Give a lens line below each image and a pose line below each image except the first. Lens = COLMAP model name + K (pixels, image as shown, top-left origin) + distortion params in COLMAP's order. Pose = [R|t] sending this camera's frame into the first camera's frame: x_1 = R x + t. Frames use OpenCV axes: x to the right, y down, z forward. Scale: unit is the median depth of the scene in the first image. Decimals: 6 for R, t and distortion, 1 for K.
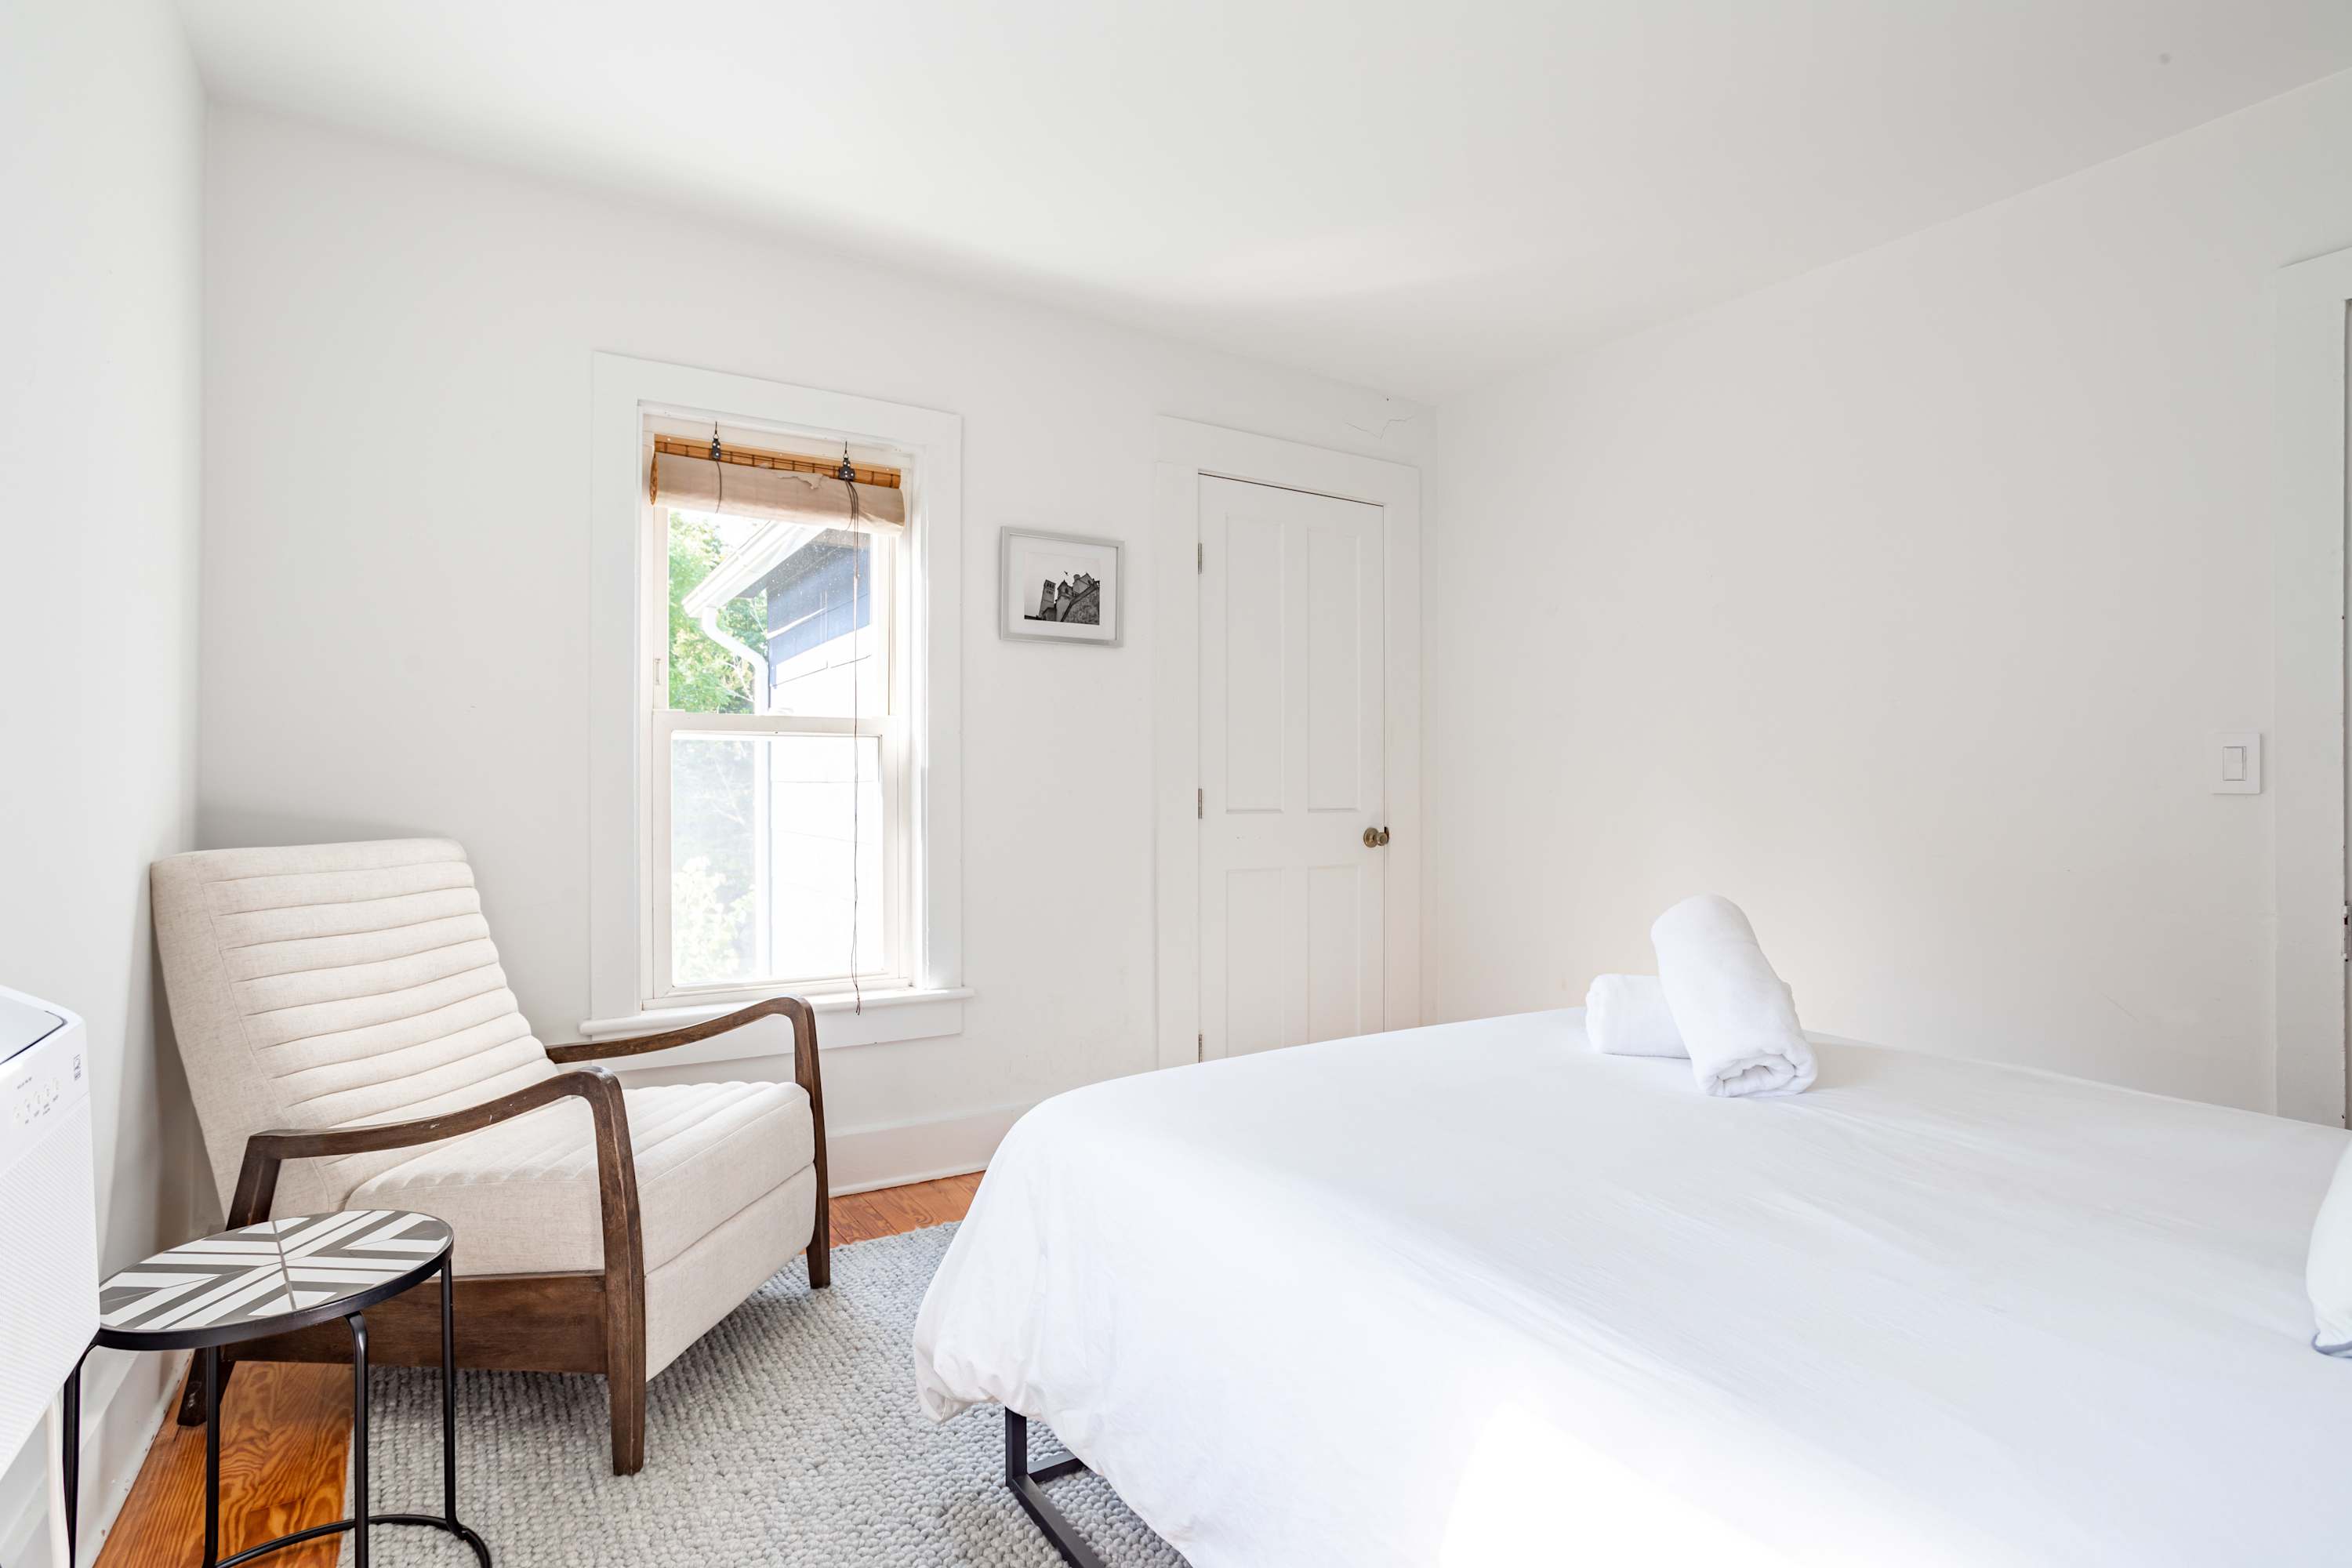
lens RADIAL K [[1122.6, 0, 1176.0], [0, 1122.6, 784.0], [0, 0, 1]] dist [-0.053524, 0.026110]
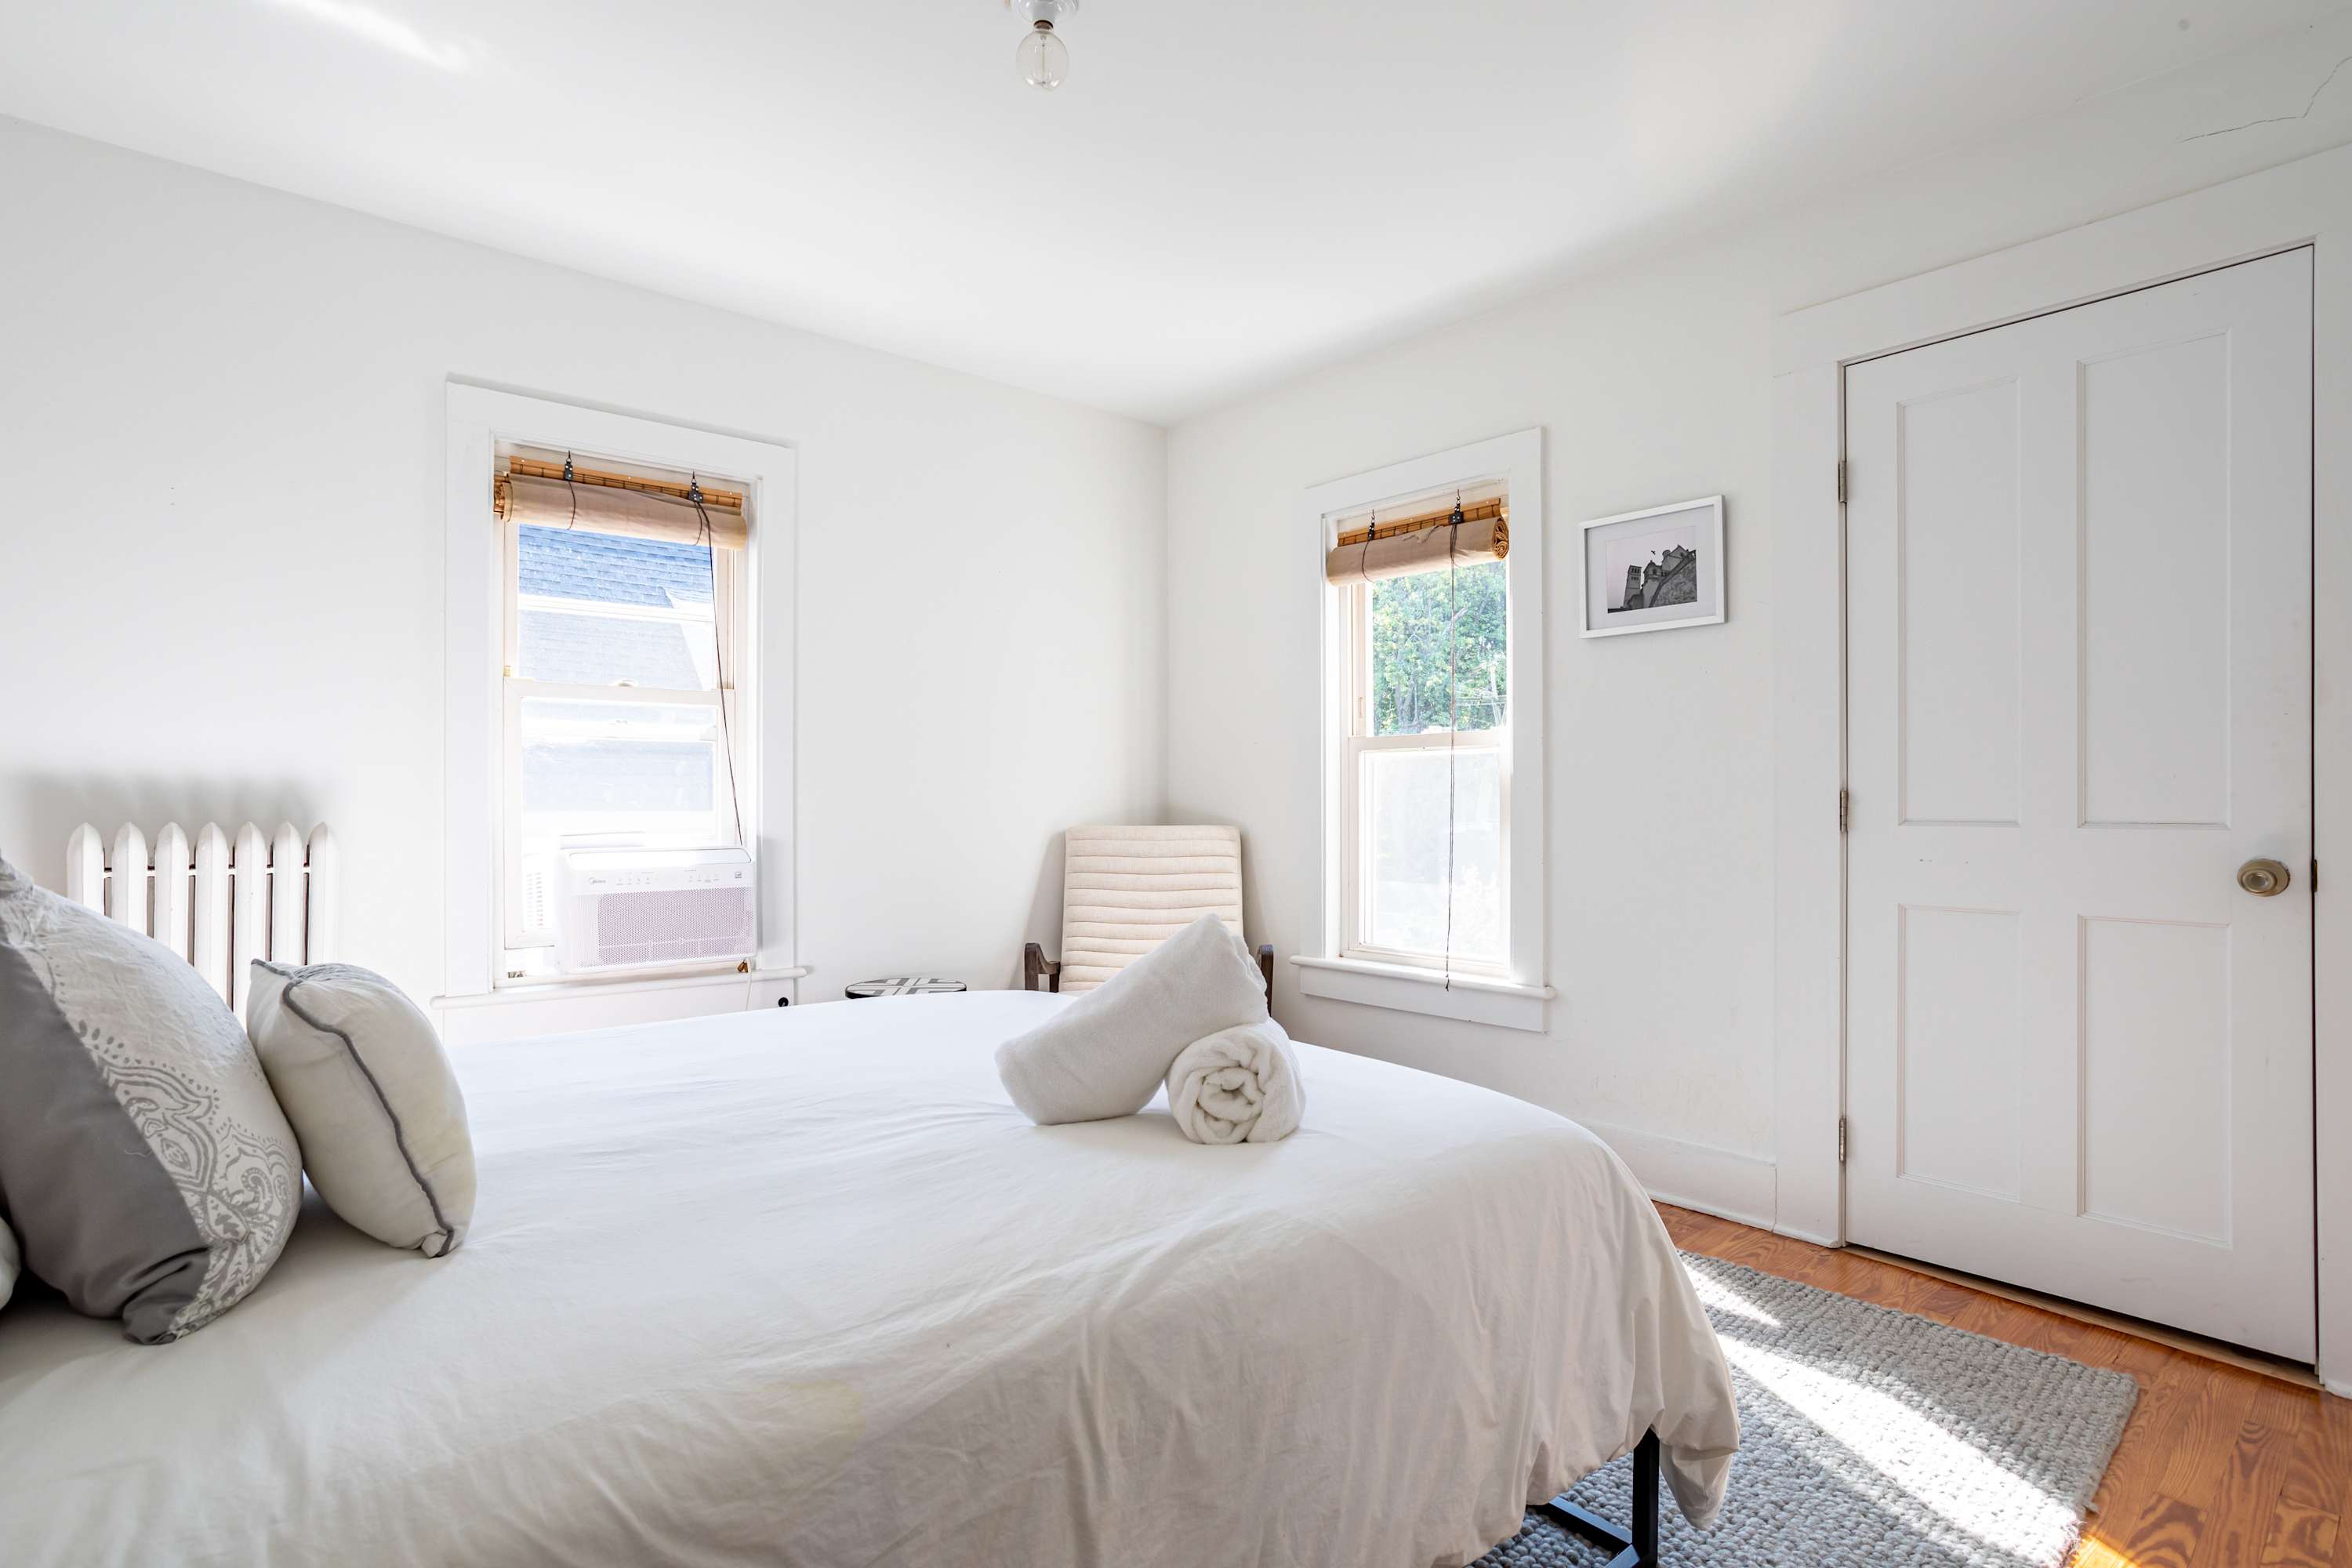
lens RADIAL K [[1122.6, 0, 1176.0], [0, 1122.6, 784.0], [0, 0, 1]] dist [-0.053524, 0.026110]
pose [[0.194478, -0.014693, -0.980797, 0.707744], [0.005717, 0.999888, -0.013845, 0.008245], [0.980890, -0.002915, 0.194540, 0.453883]]
